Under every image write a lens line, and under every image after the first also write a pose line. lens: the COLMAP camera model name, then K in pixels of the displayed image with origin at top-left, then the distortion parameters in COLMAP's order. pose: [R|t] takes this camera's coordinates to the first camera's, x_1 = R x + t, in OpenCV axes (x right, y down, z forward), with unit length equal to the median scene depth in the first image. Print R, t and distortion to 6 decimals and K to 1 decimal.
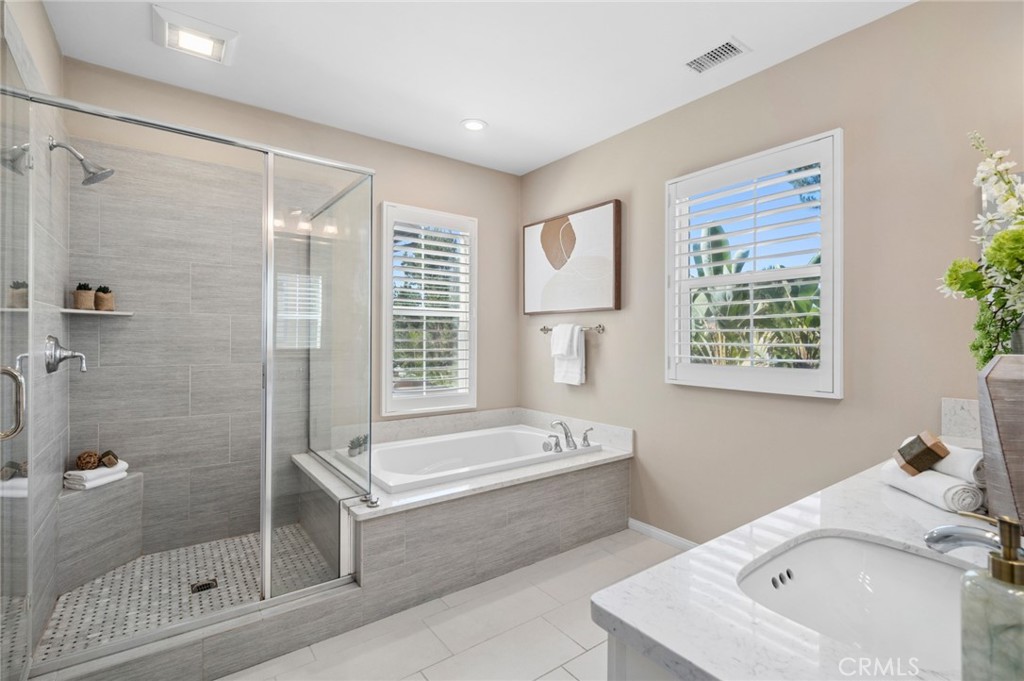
lens RADIAL K [[476.0, 0, 518.8], [0, 476.0, 337.3], [0, 0, 1]] dist [0.013328, -0.003382]
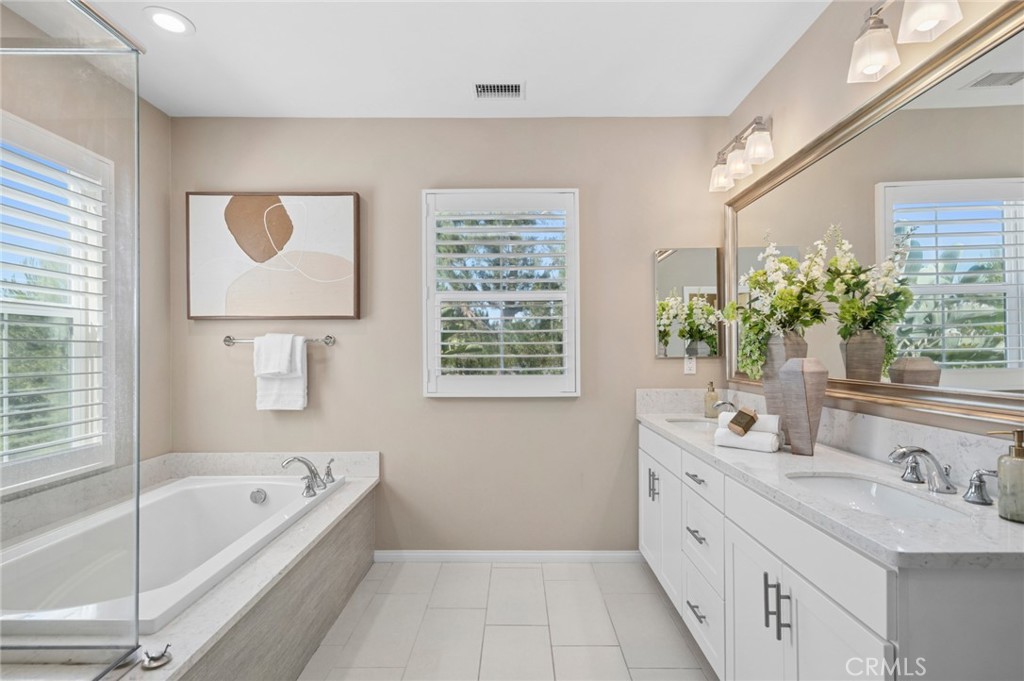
lens RADIAL K [[488.8, 0, 519.6], [0, 488.8, 350.8], [0, 0, 1]] dist [0.013702, -0.004055]
pose [[0.604059, -0.007006, 0.796909, -0.310382], [0.005445, 0.999974, 0.004664, -0.001764], [-0.796921, 0.001522, 0.604082, 0.204964]]
